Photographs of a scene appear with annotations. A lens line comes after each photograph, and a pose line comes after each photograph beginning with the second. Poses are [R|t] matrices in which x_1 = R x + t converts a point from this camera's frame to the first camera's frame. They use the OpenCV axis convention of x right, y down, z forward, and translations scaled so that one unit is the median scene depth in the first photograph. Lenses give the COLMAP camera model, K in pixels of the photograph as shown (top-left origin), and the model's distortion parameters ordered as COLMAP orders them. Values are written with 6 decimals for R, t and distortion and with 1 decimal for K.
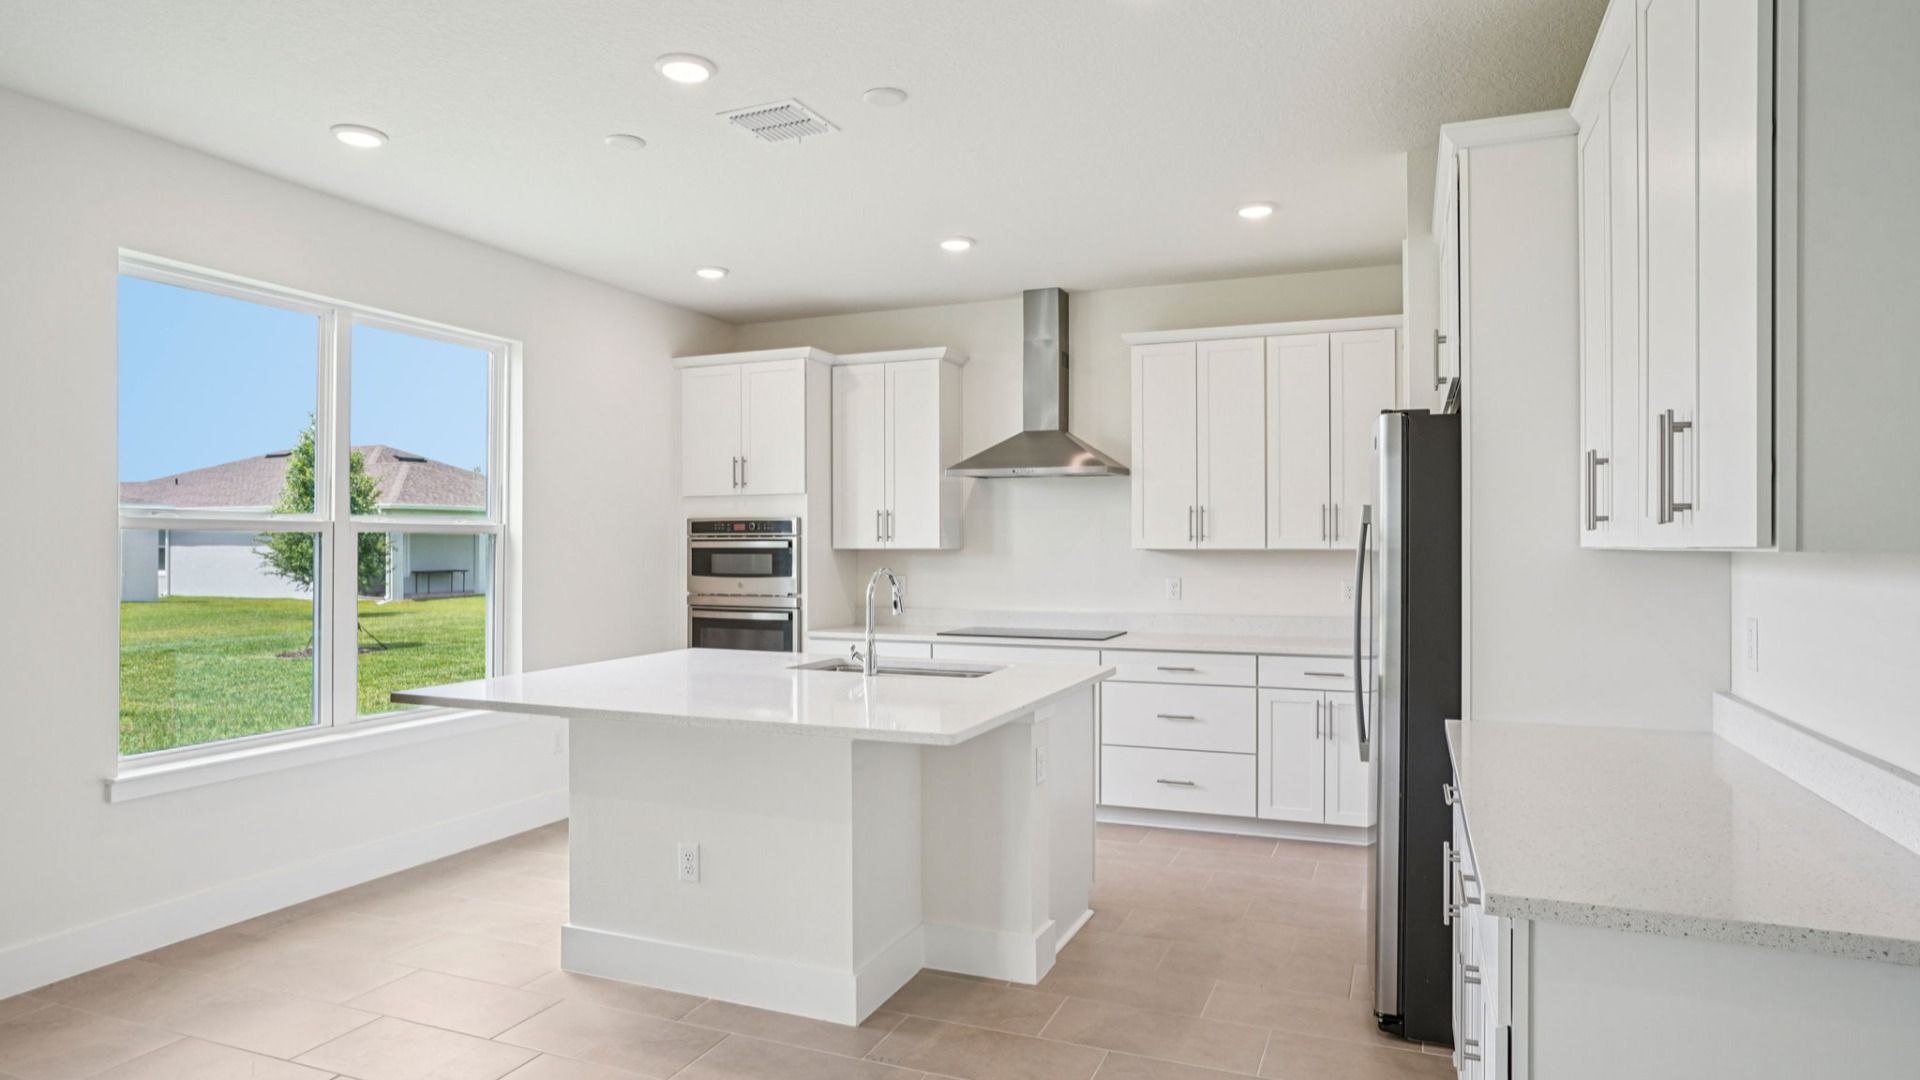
lens RADIAL K [[1048.2, 0, 960.0], [0, 1048.2, 540.0], [0, 0, 1]] dist [-0.045045, 0.000014]
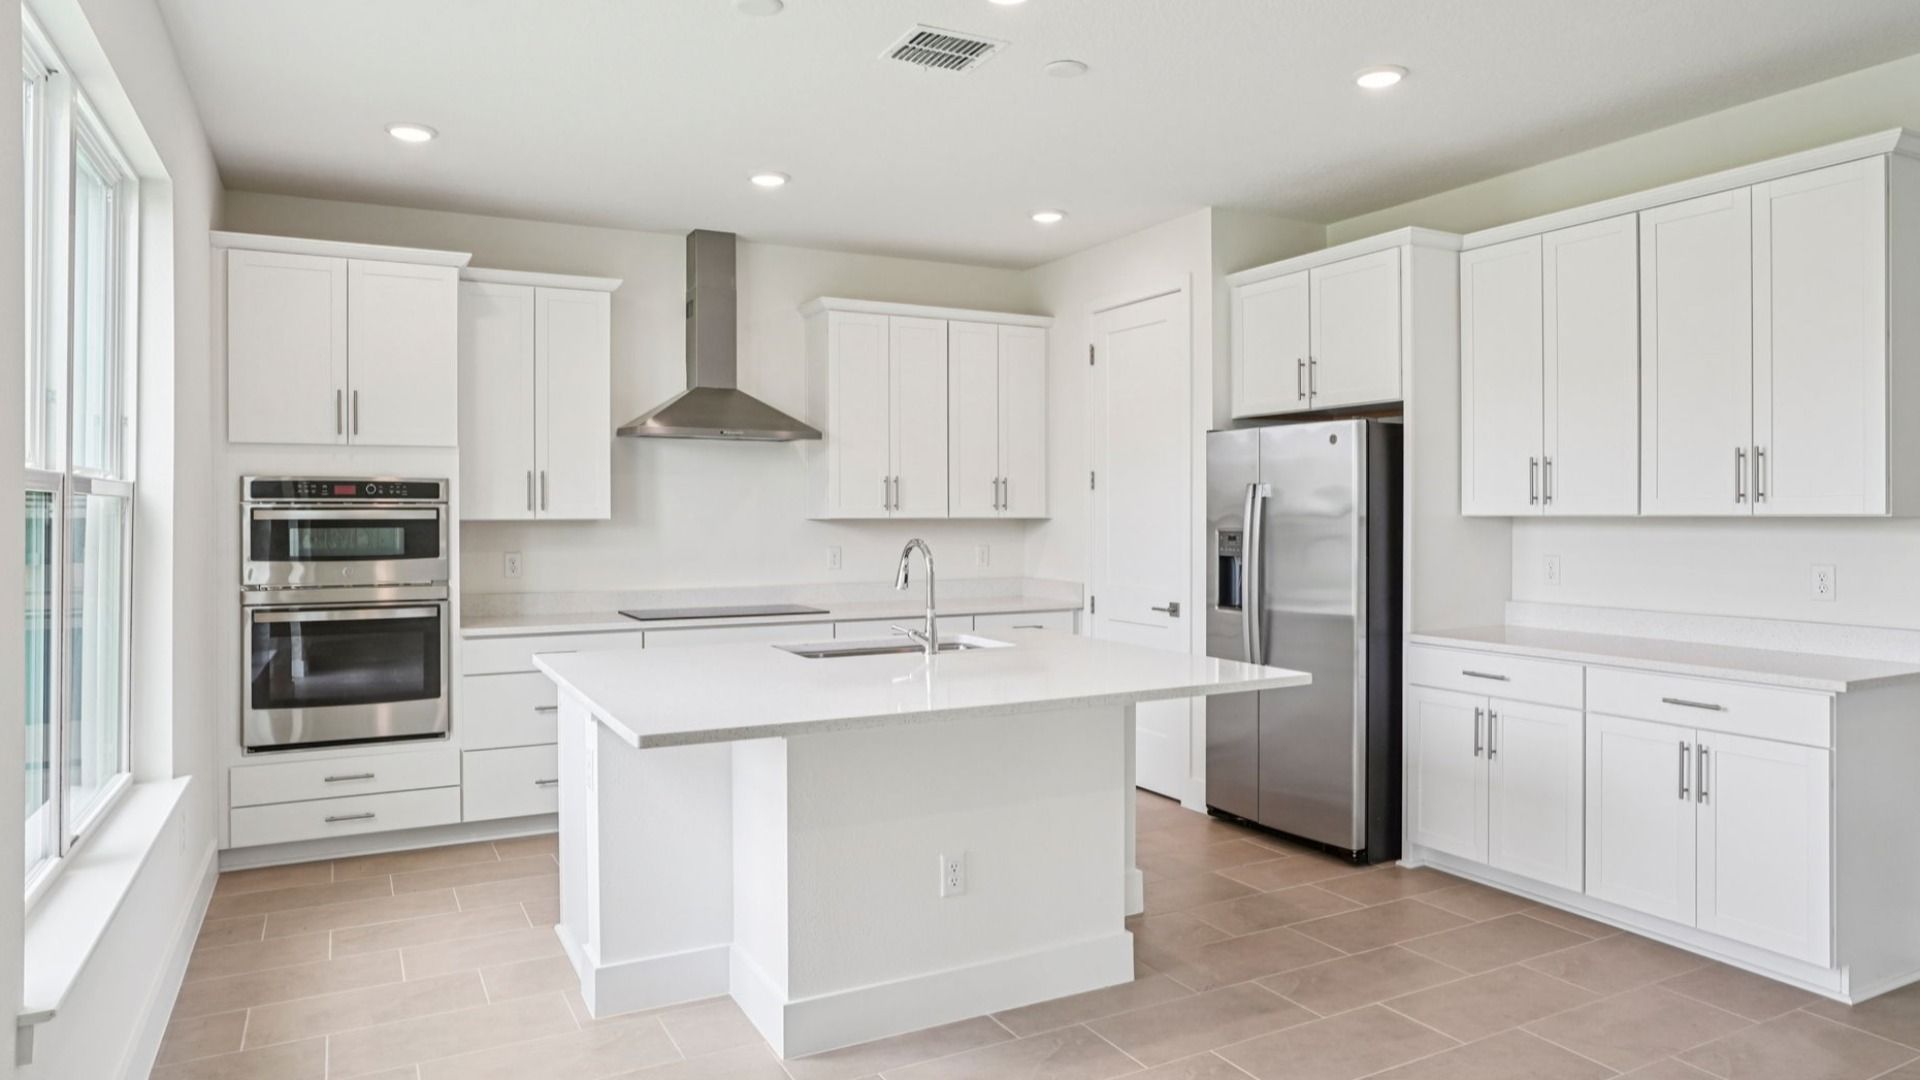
lens RADIAL K [[1134.0, 0, 958.8], [0, 1134.0, 530.8], [0, 0, 1]] dist [-0.057697, 0.000265]
pose [[0.663276, -0.011788, 0.748282, -0.512991], [-0.002215, 0.999841, 0.017714, 0.001041], [-0.748372, -0.013406, 0.663144, 0.193827]]
